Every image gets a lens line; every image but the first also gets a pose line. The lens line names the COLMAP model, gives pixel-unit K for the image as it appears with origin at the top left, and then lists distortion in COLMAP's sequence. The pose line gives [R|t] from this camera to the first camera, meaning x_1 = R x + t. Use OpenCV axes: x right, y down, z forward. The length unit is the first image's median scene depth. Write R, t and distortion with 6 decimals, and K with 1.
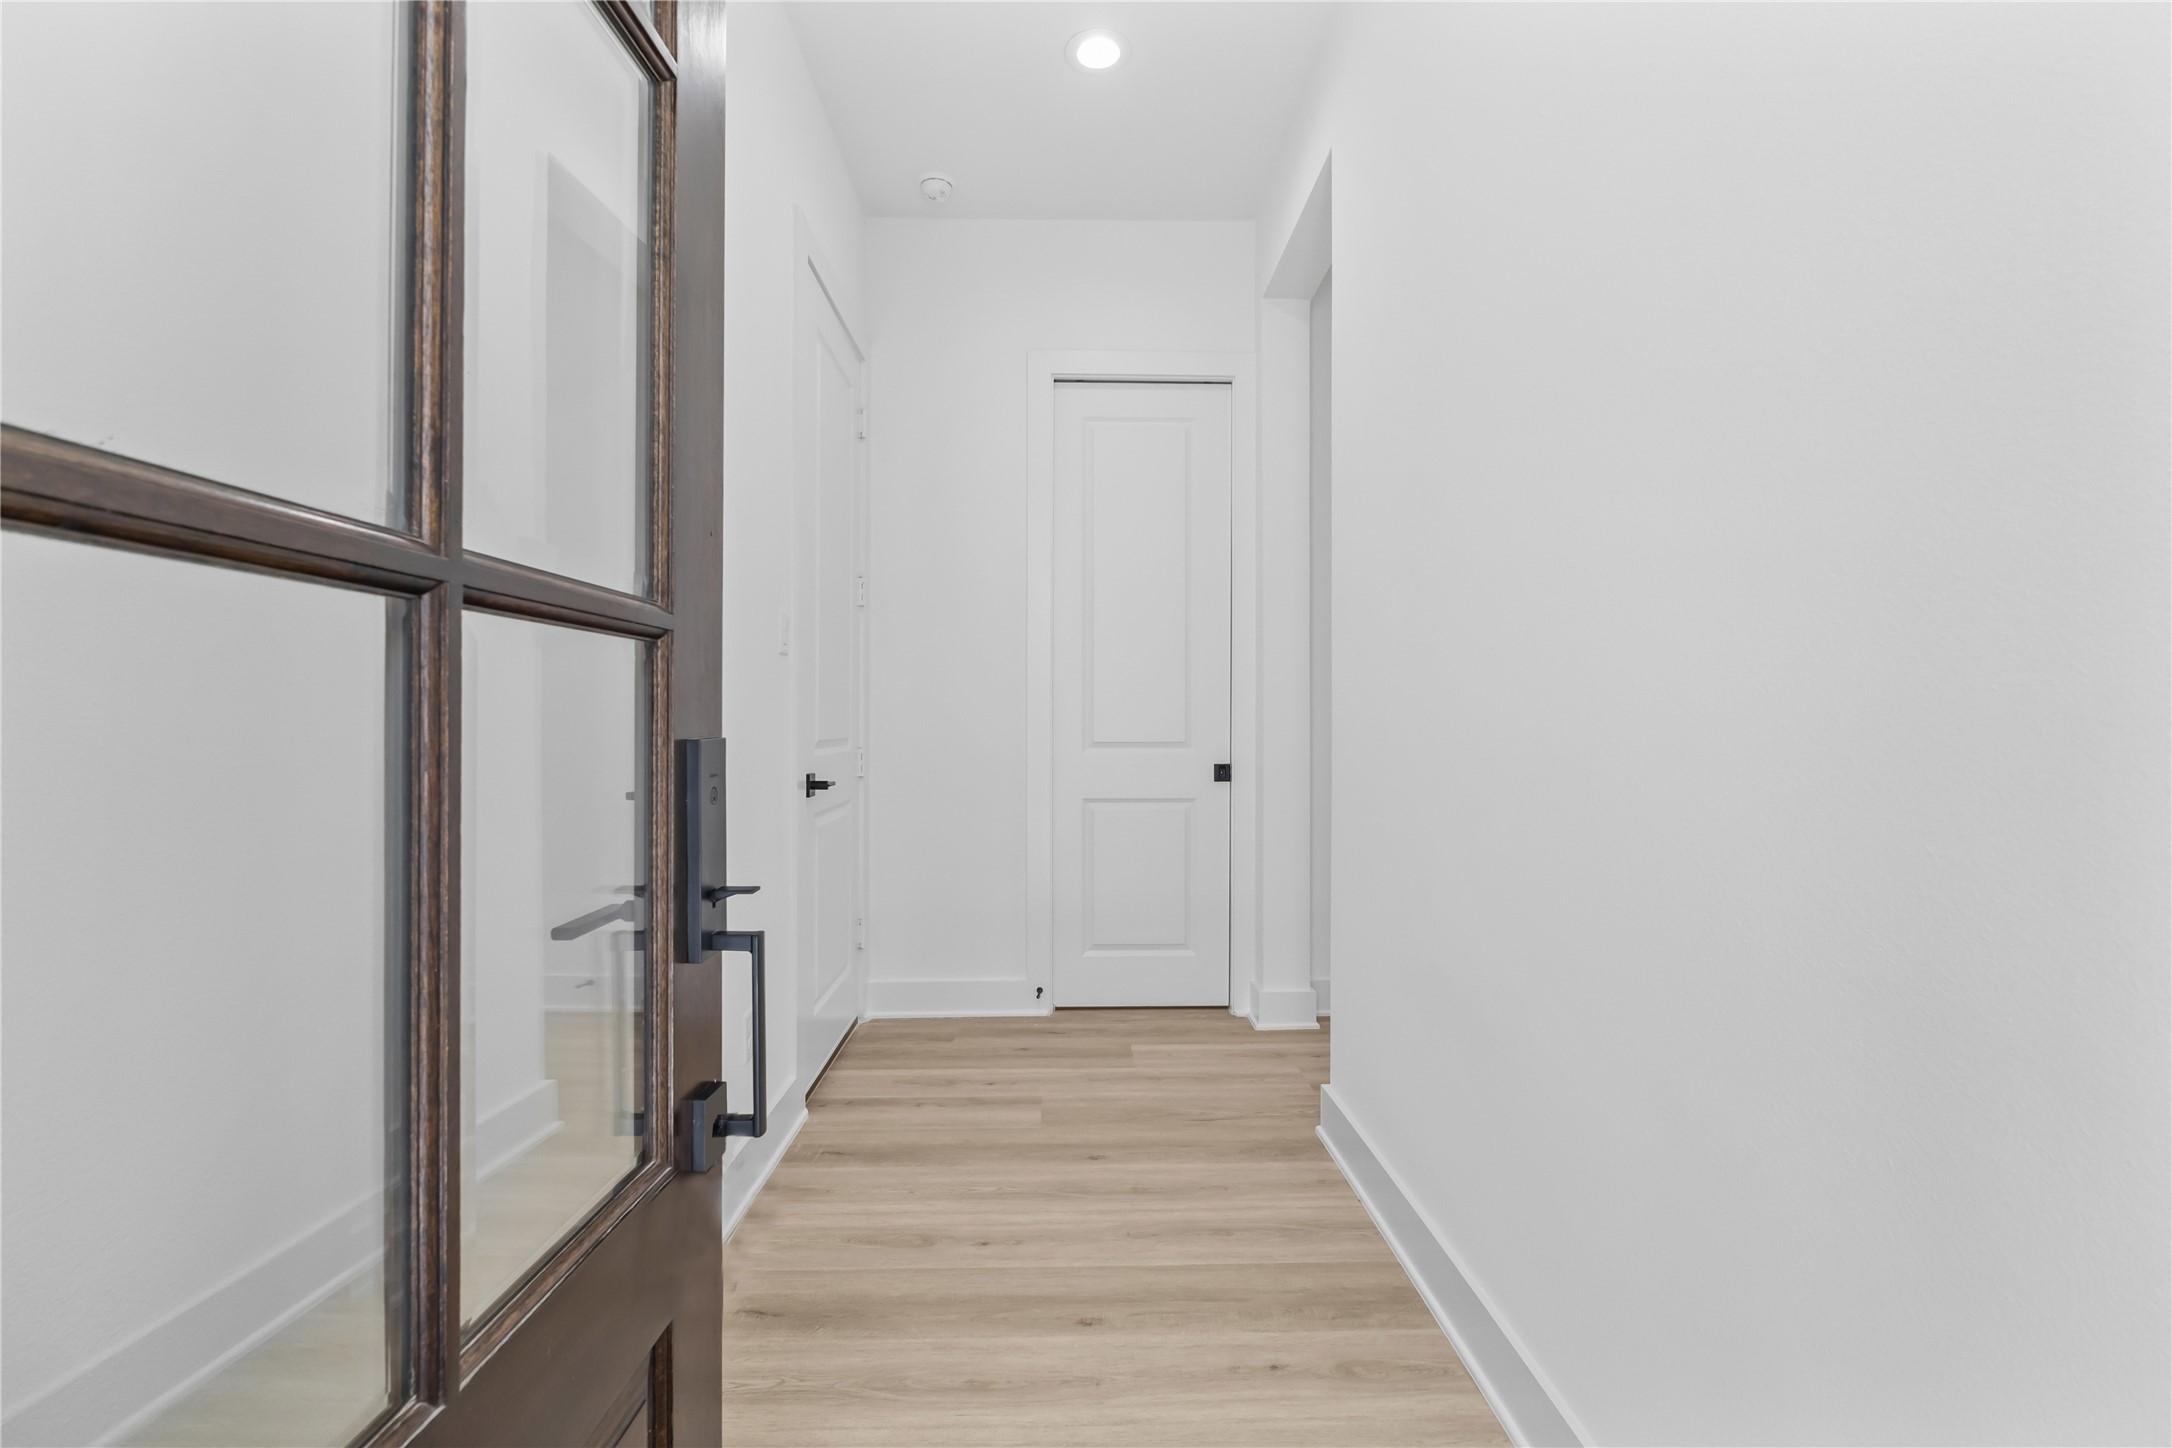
lens RADIAL K [[977.8, 0, 1089.9], [0, 977.8, 722.9], [0, 0, 1]] dist [-0.006353, -0.001084]
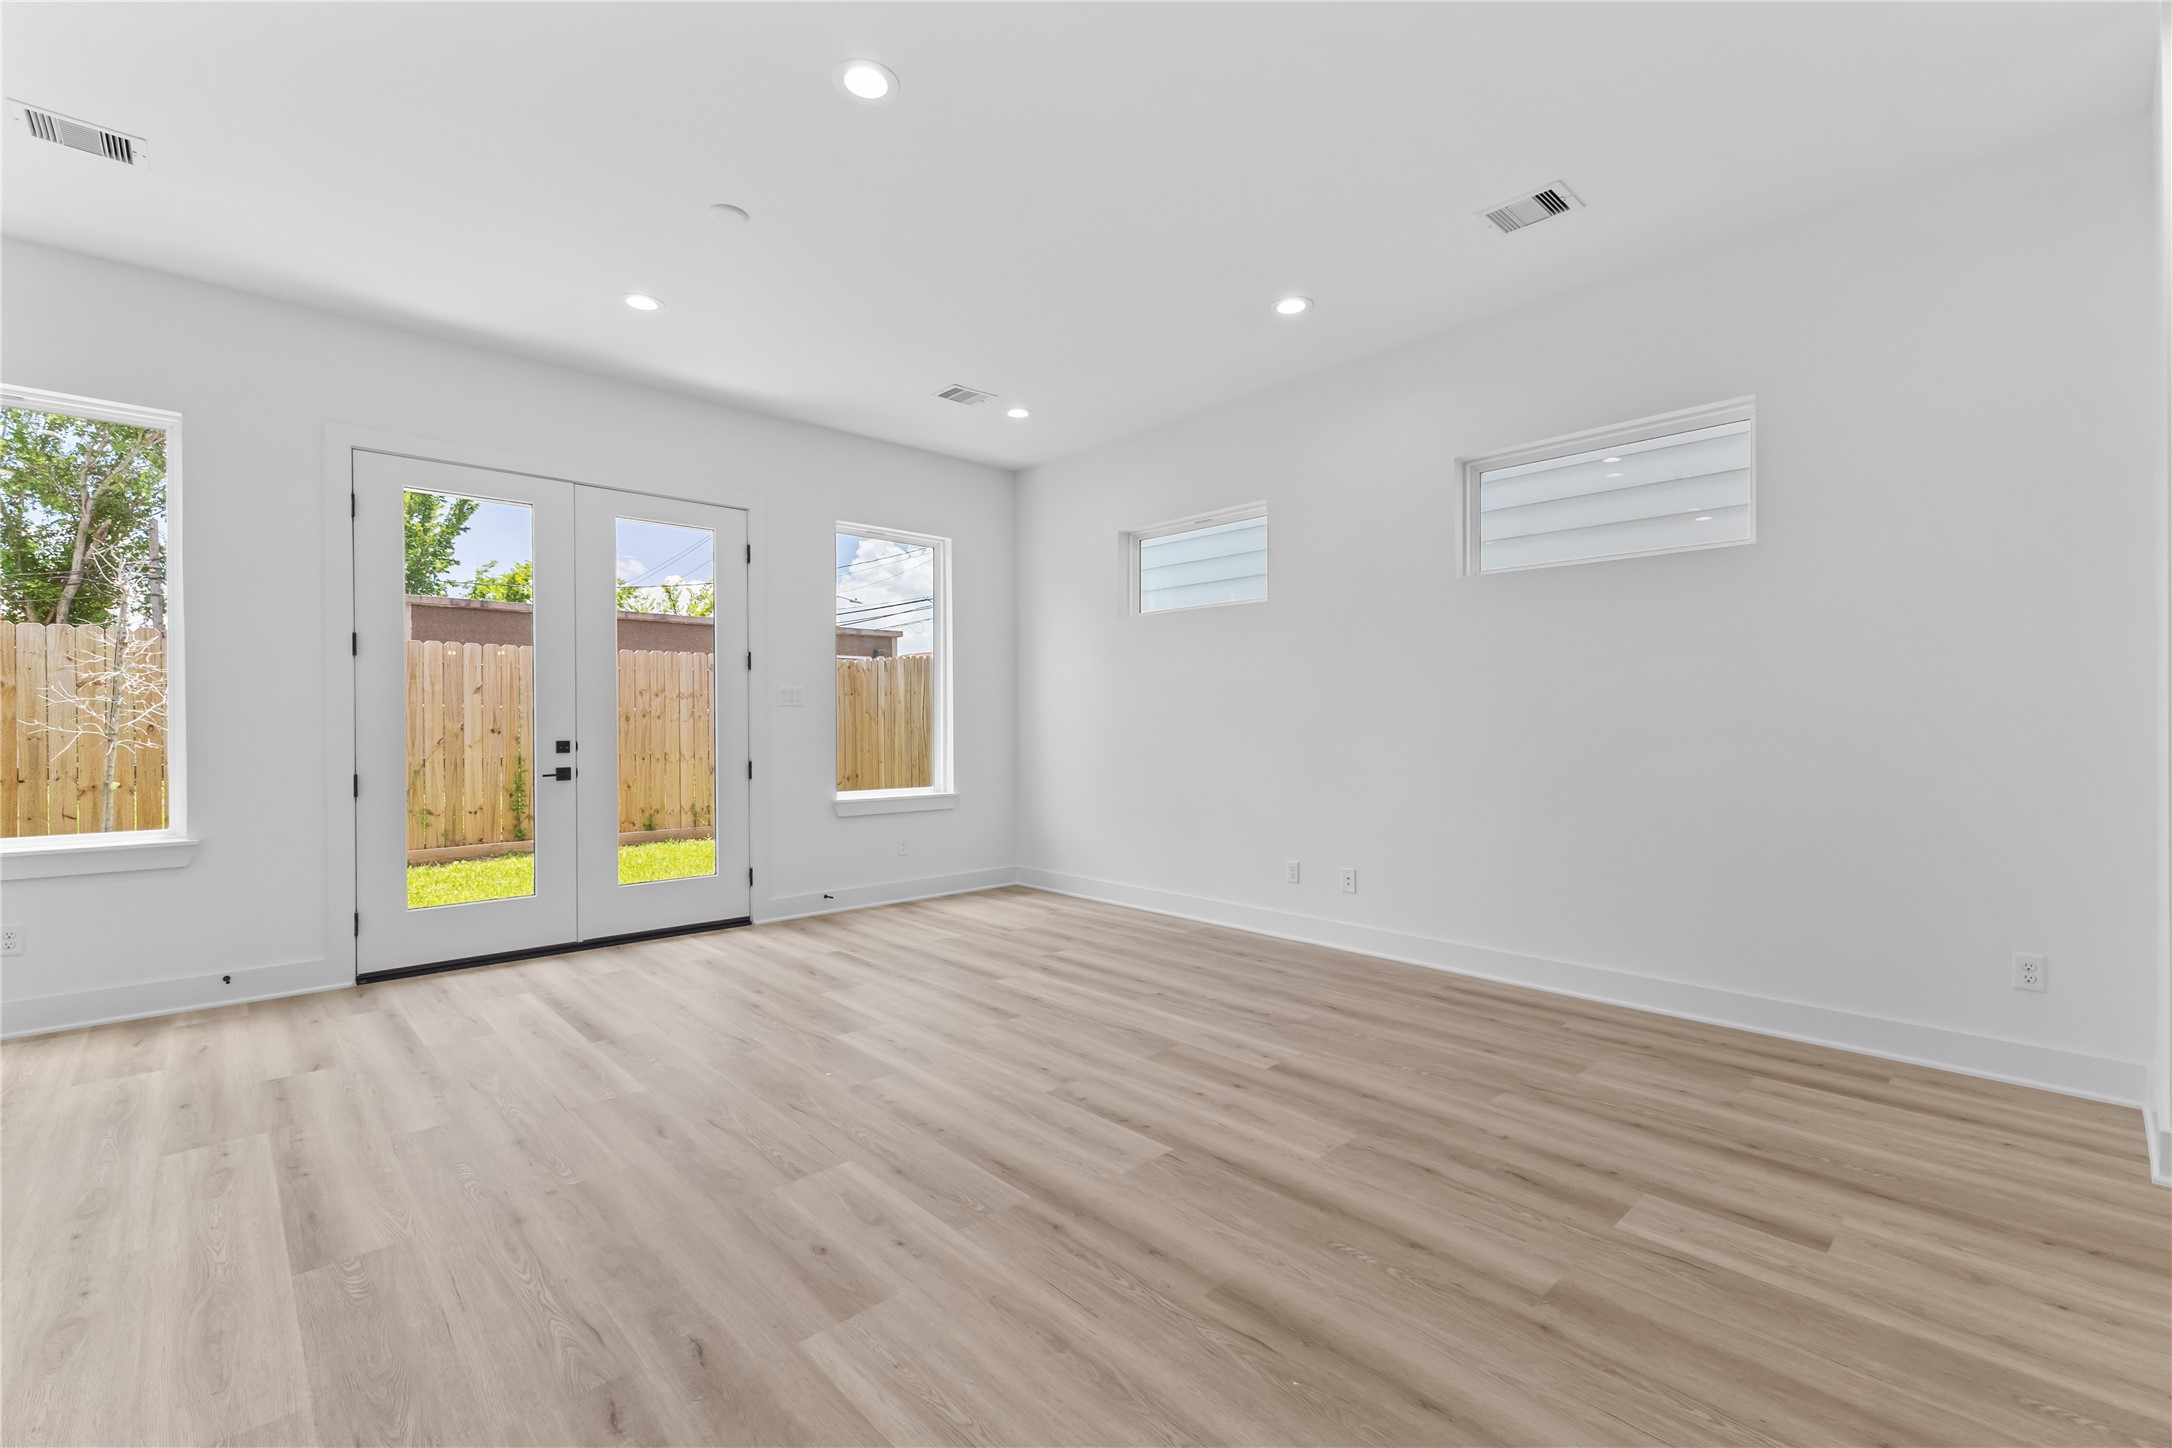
lens RADIAL K [[941.4, 0, 1088.0], [0, 941.4, 726.0], [0, 0, 1]] dist [0.013708, -0.003985]
pose [[0.660876, 0.003893, -0.750485, 1.035375], [-0.000311, 0.999988, 0.004914, -0.034786], [0.750495, -0.003014, 0.660869, -0.297990]]
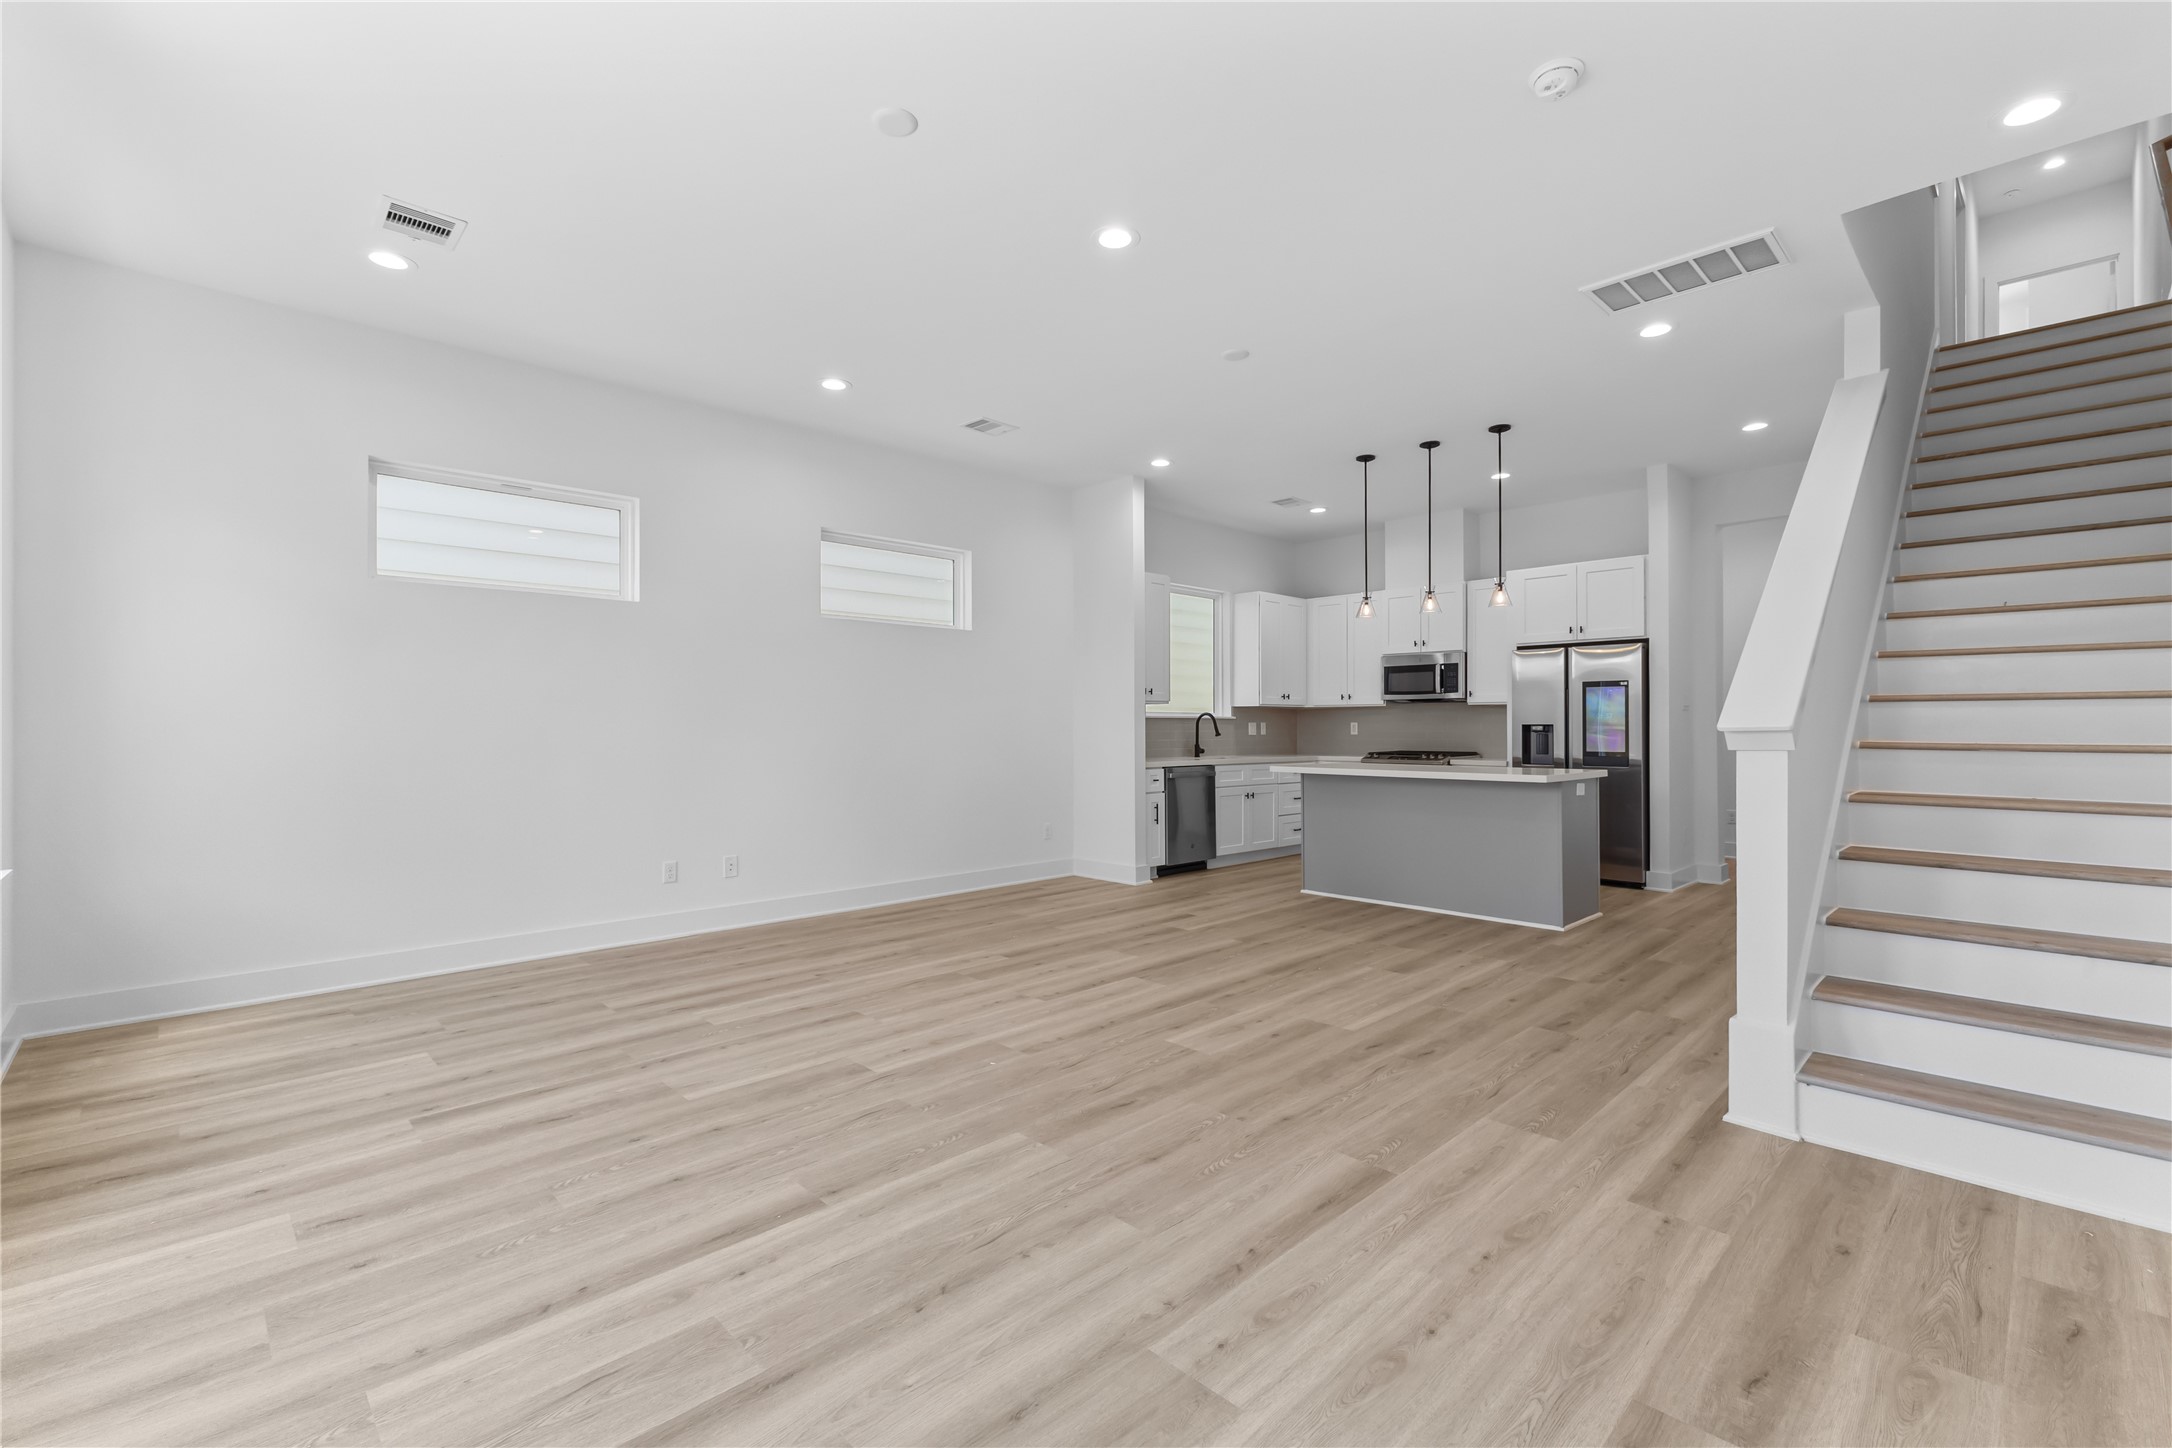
lens RADIAL K [[941.4, 0, 1085.6], [0, 941.4, 730.1], [0, 0, 1]] dist [0.013708, -0.003985]
pose [[0.736307, -0.001611, 0.676645, -1.575958], [-0.000428, 0.999996, 0.002846, -0.030567], [-0.676647, -0.002385, 0.736304, -0.938588]]
